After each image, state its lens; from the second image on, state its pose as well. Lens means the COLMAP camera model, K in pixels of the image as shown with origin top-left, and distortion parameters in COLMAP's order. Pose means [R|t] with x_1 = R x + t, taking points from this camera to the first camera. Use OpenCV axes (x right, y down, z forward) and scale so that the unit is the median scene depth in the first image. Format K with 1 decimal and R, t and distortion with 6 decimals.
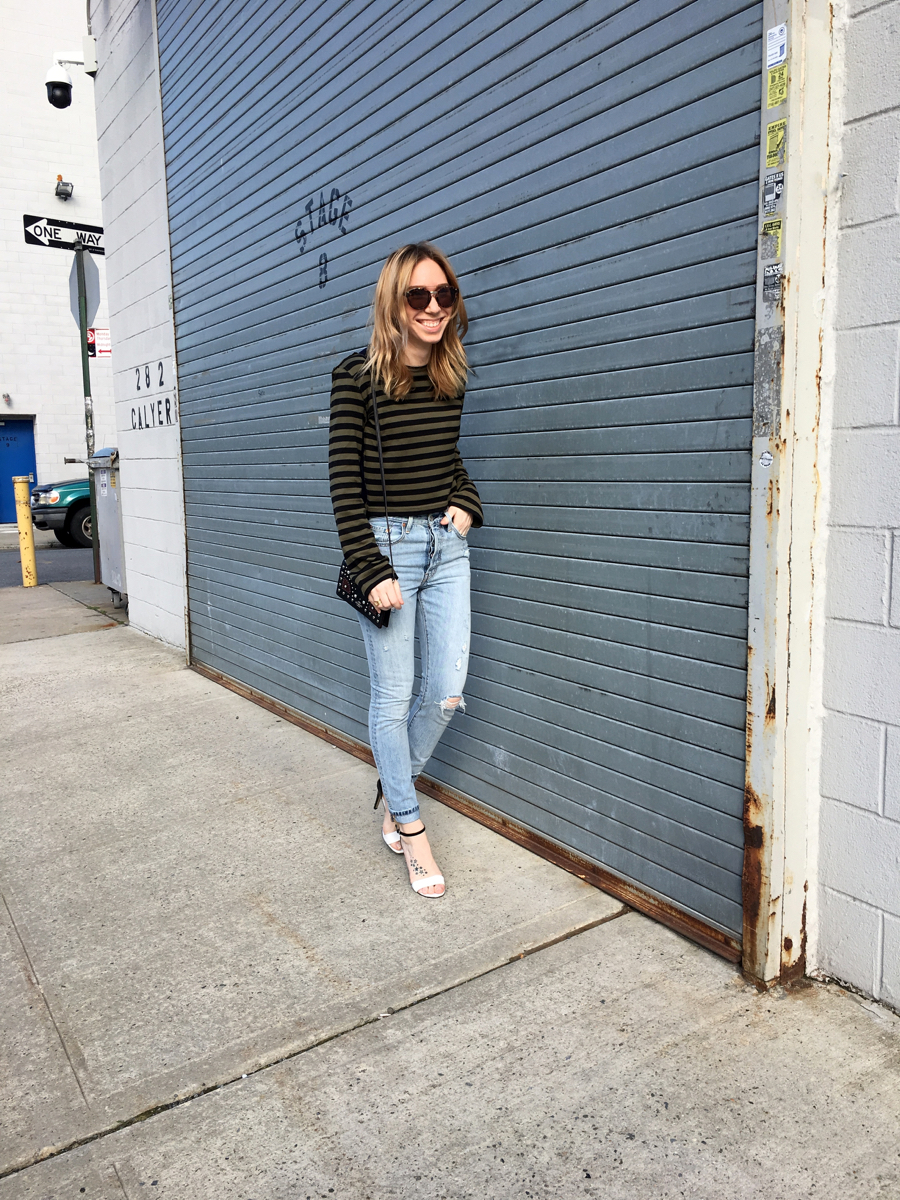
lens RADIAL K [[1033.5, 0, 434.9], [0, 1033.5, 585.5], [0, 0, 1]] dist [0.097038, -0.122057]
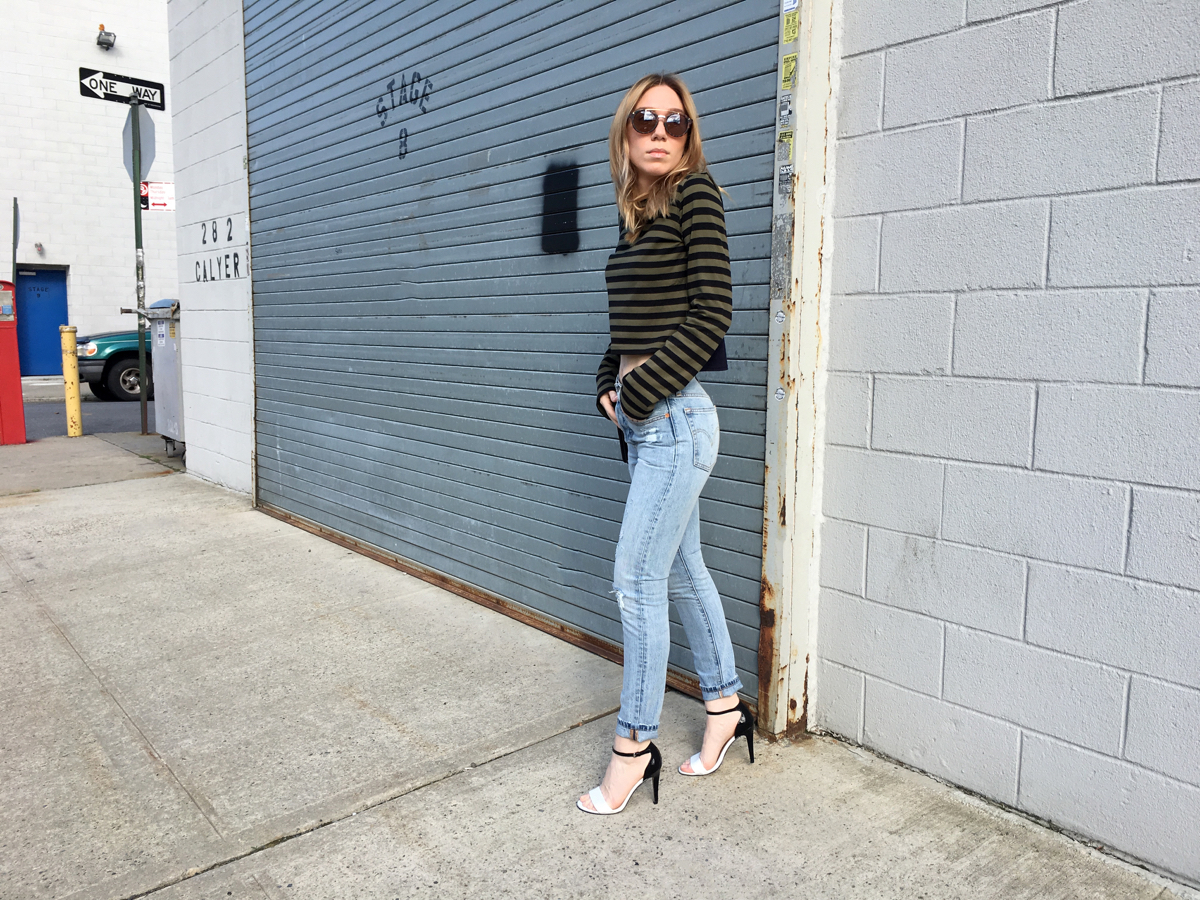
lens RADIAL K [[1033.5, 0, 581.1], [0, 1033.5, 440.1], [0, 0, 1]] dist [0.097038, -0.122057]
pose [[0.994494, 0.014255, 0.103823, -0.049650], [-0.013155, 0.999850, -0.011265, 0.043361], [-0.103968, 0.009837, 0.994532, -0.216518]]
